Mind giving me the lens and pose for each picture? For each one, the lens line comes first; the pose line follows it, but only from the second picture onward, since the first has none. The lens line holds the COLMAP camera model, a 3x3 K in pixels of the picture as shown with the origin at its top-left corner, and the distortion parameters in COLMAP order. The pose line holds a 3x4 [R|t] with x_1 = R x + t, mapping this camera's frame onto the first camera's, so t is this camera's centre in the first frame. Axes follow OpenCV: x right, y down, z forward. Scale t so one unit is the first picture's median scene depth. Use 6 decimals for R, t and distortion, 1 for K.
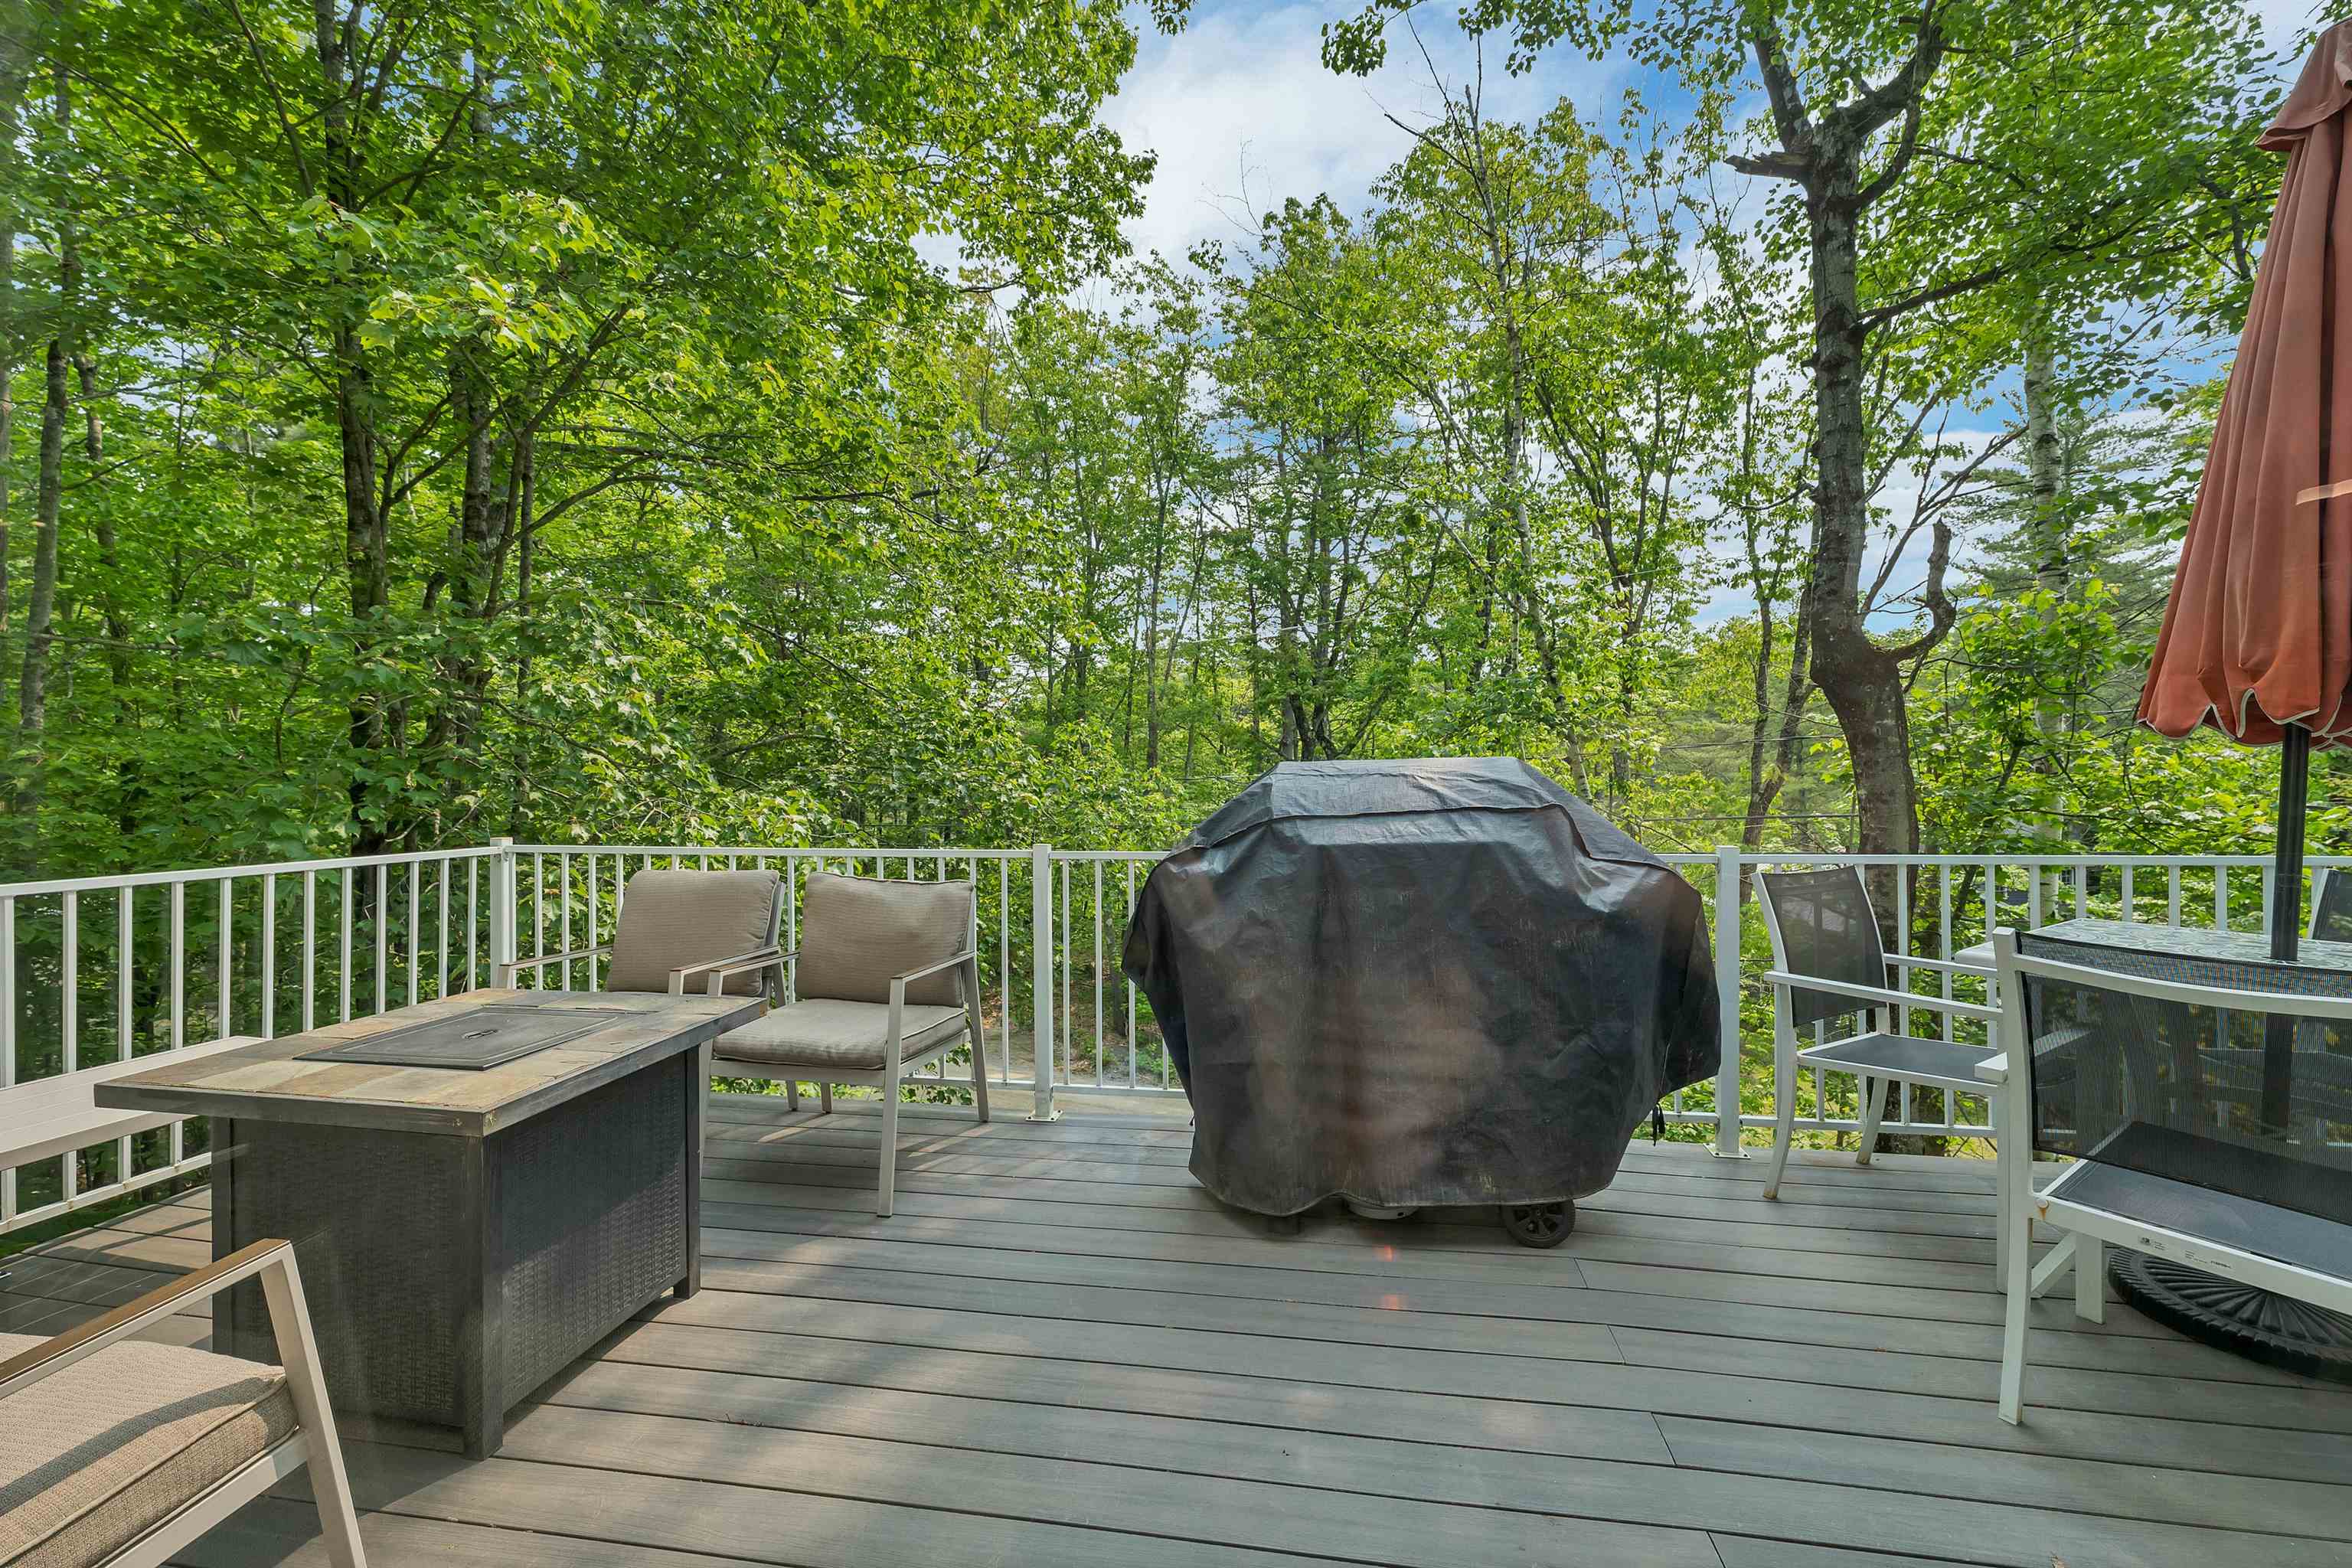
lens RADIAL K [[970.7, 0, 1182.4], [0, 970.7, 776.8], [0, 0, 1]] dist [0.001425, -0.000111]
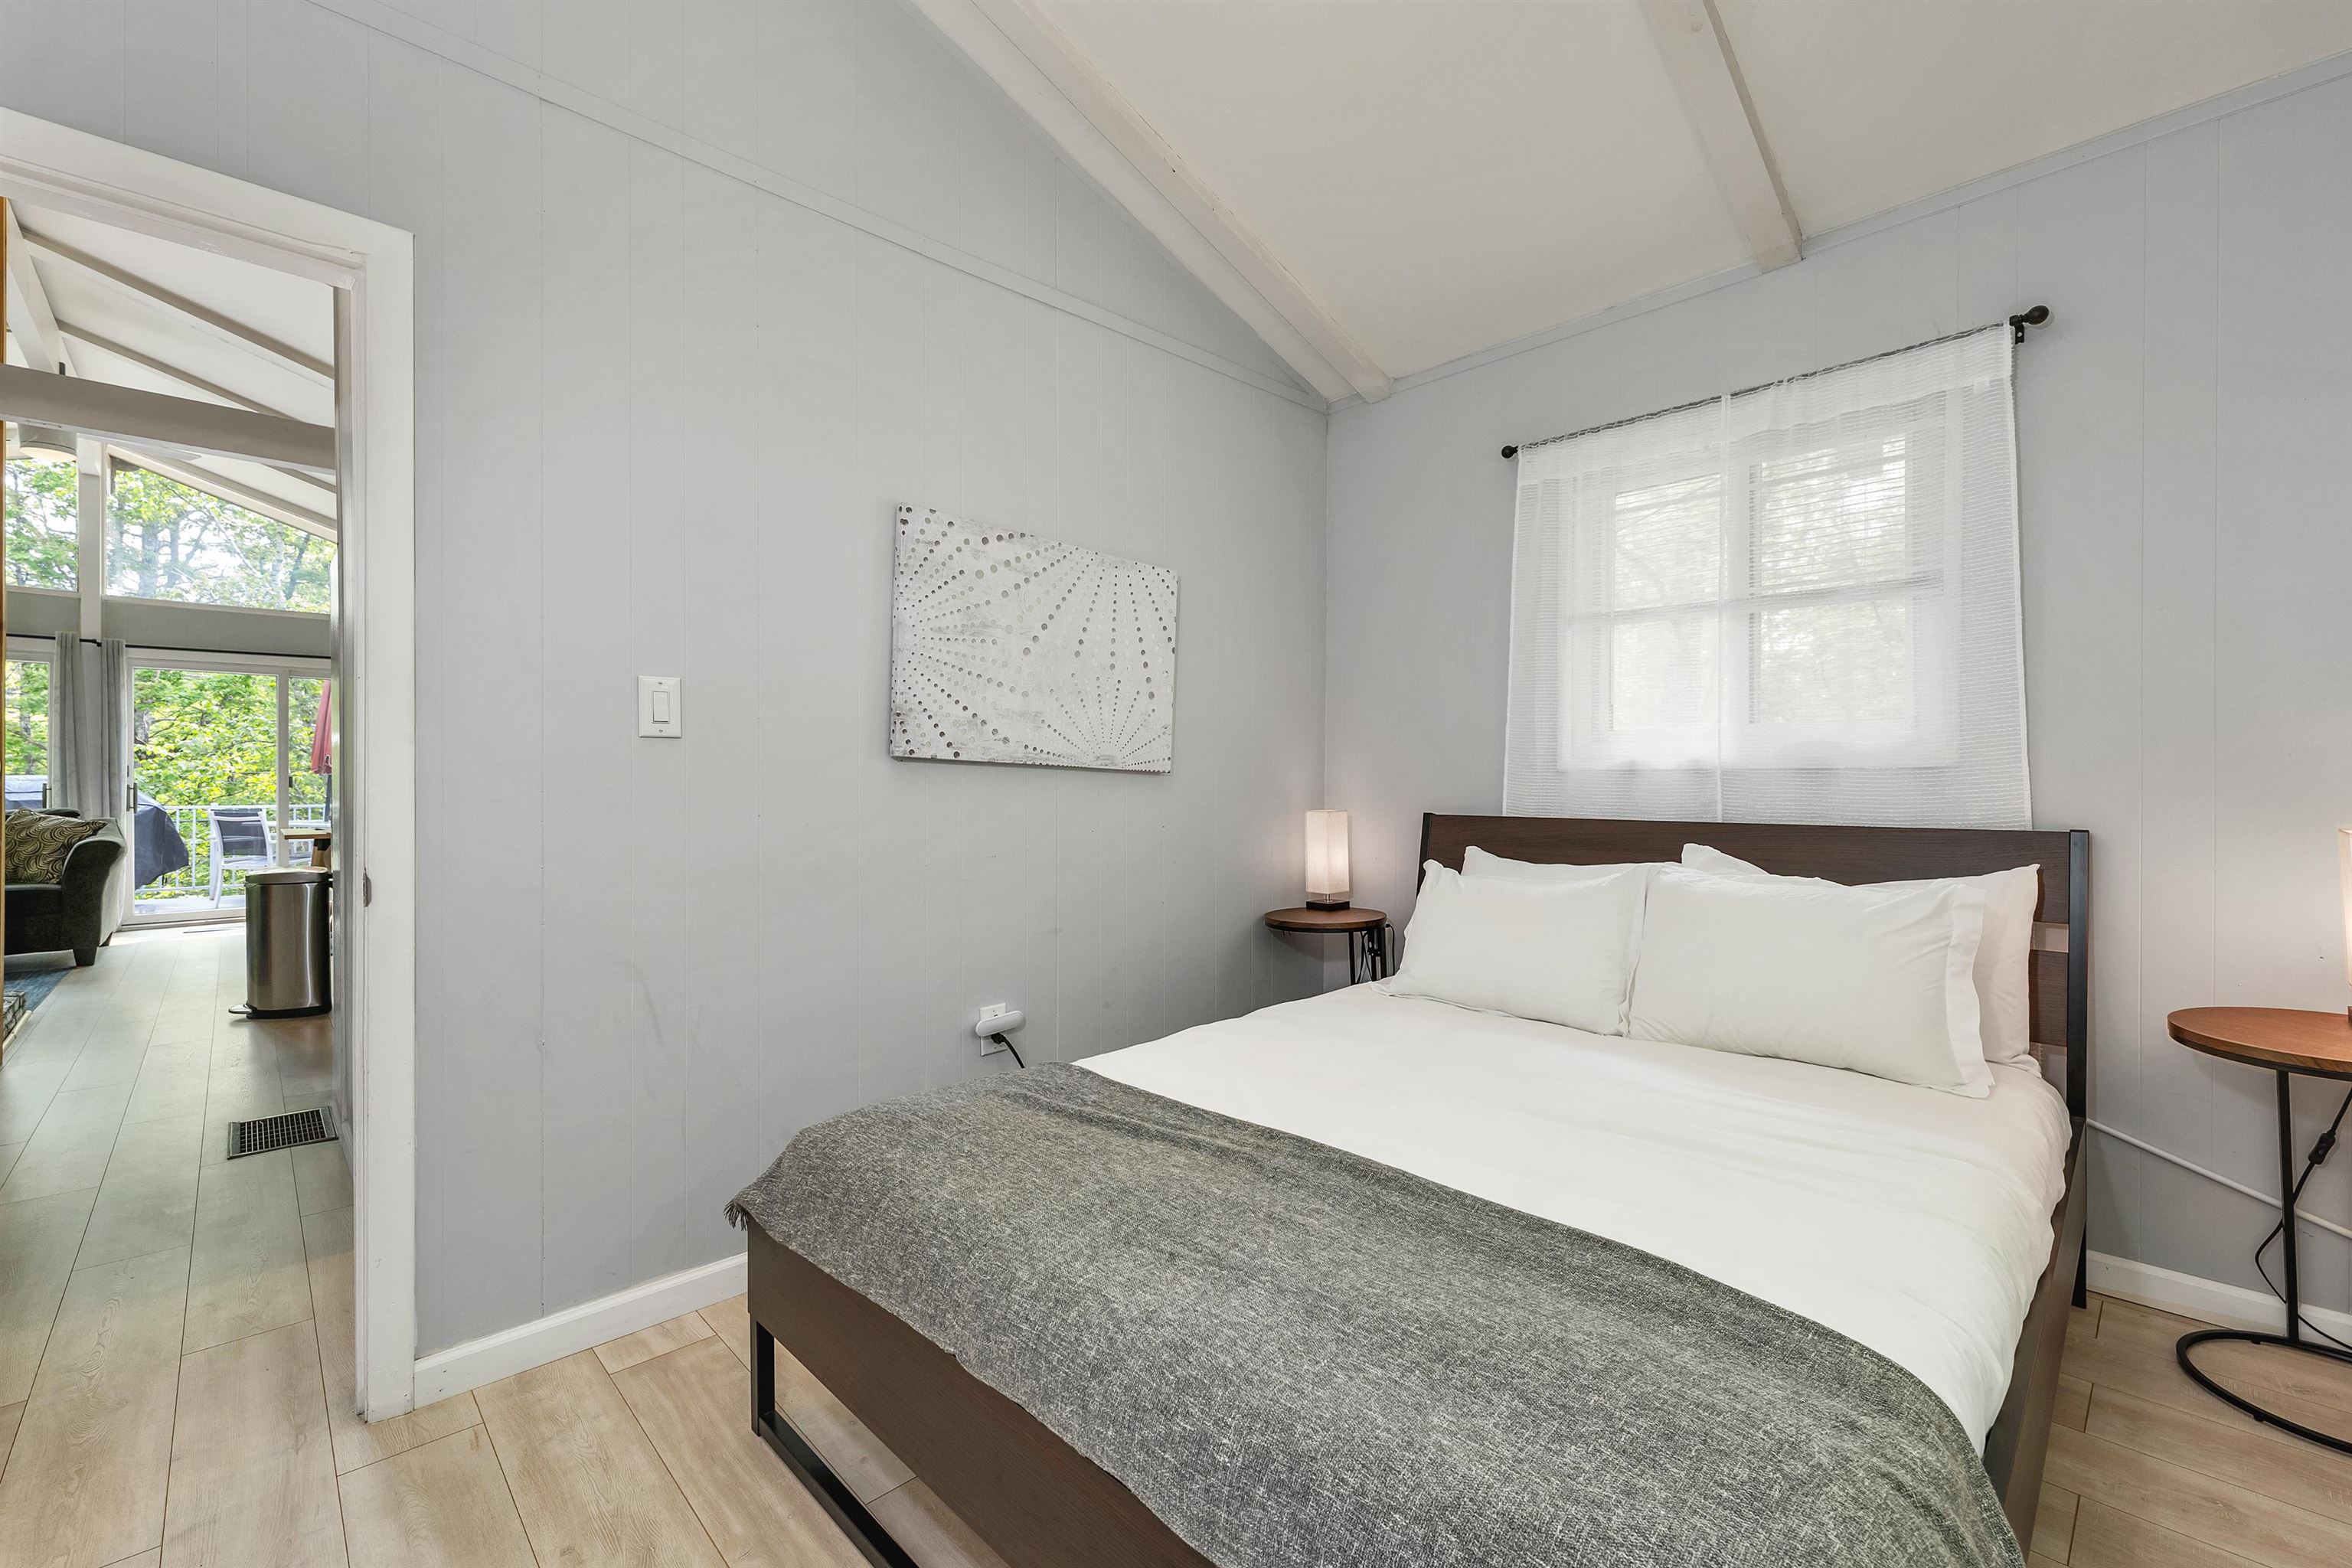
lens RADIAL K [[971.2, 0, 1176.0], [0, 971.2, 784.0], [0, 0, 1]] dist [0.003419, -0.000553]
pose [[0.591726, 0.010427, 0.806072, -0.050969], [-0.007462, 0.999944, -0.007457, 0.001910], [-0.806105, -0.001602, 0.591771, -1.088495]]
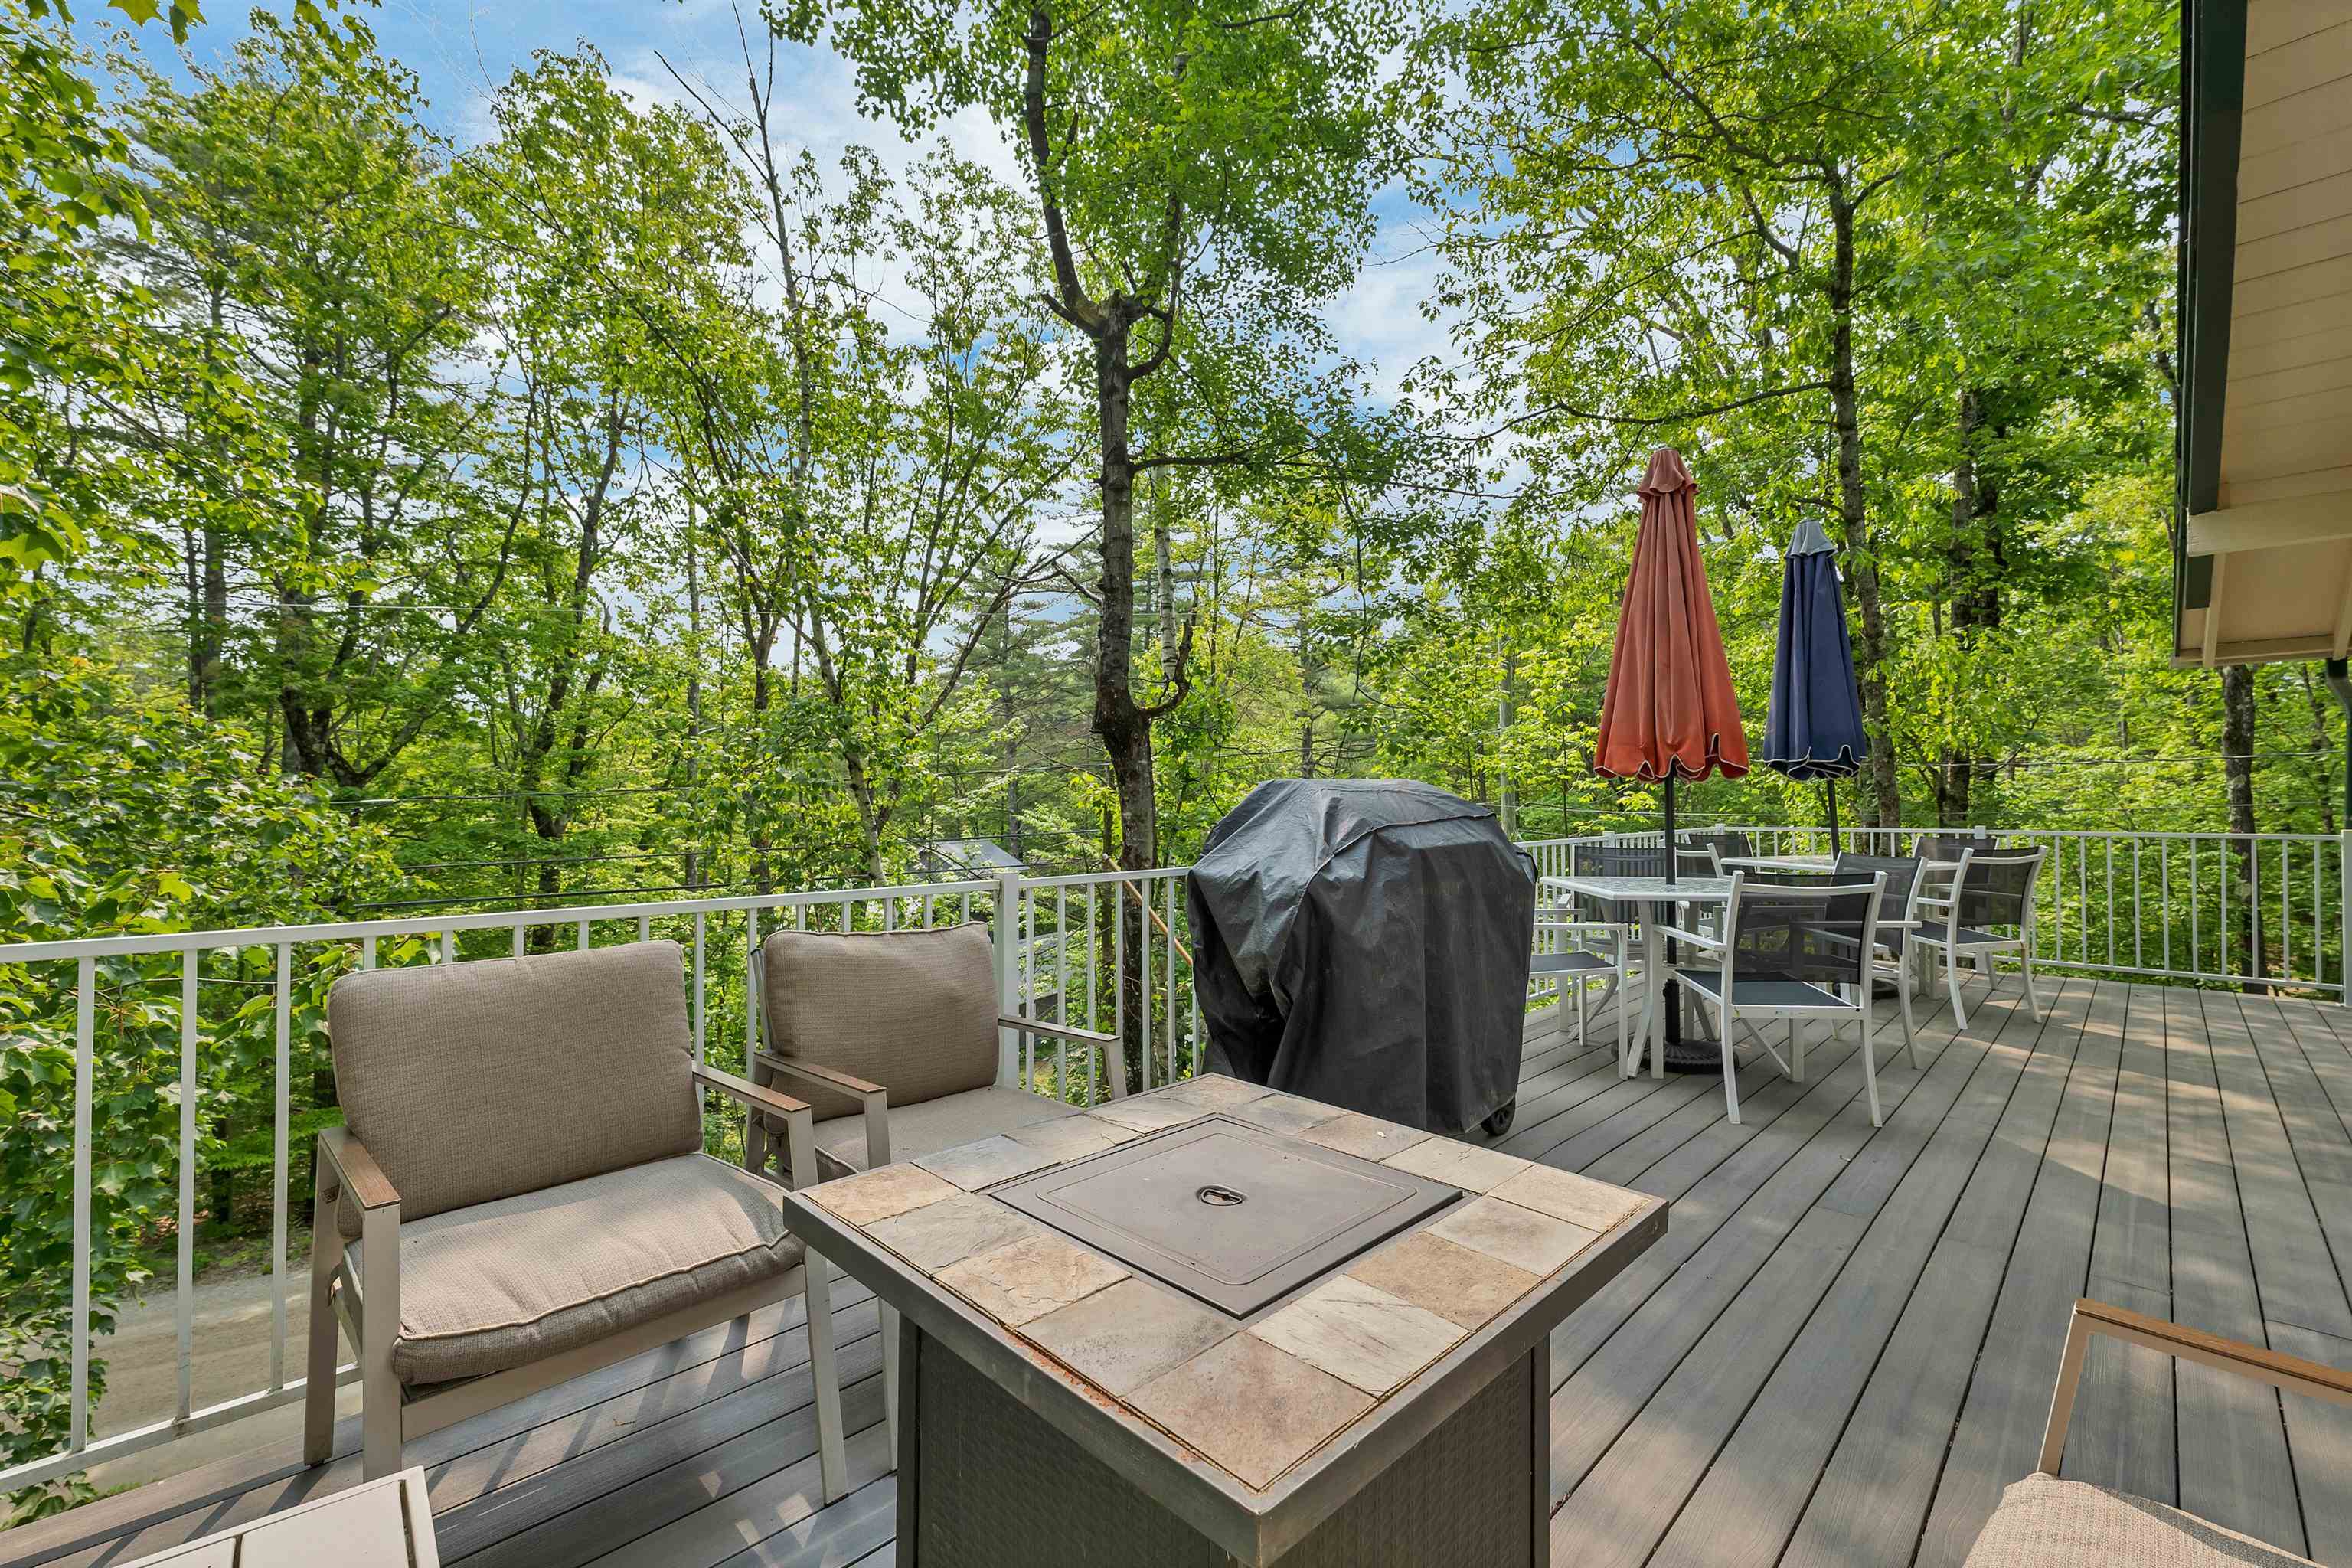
lens RADIAL K [[970.7, 0, 1182.4], [0, 970.7, 776.8], [0, 0, 1]] dist [0.001425, -0.000111]
pose [[0.579285, 0.026487, 0.814694, -0.248981], [-0.000300, 0.999479, -0.032282, 0.005141], [-0.815125, 0.018456, 0.578991, 0.134456]]
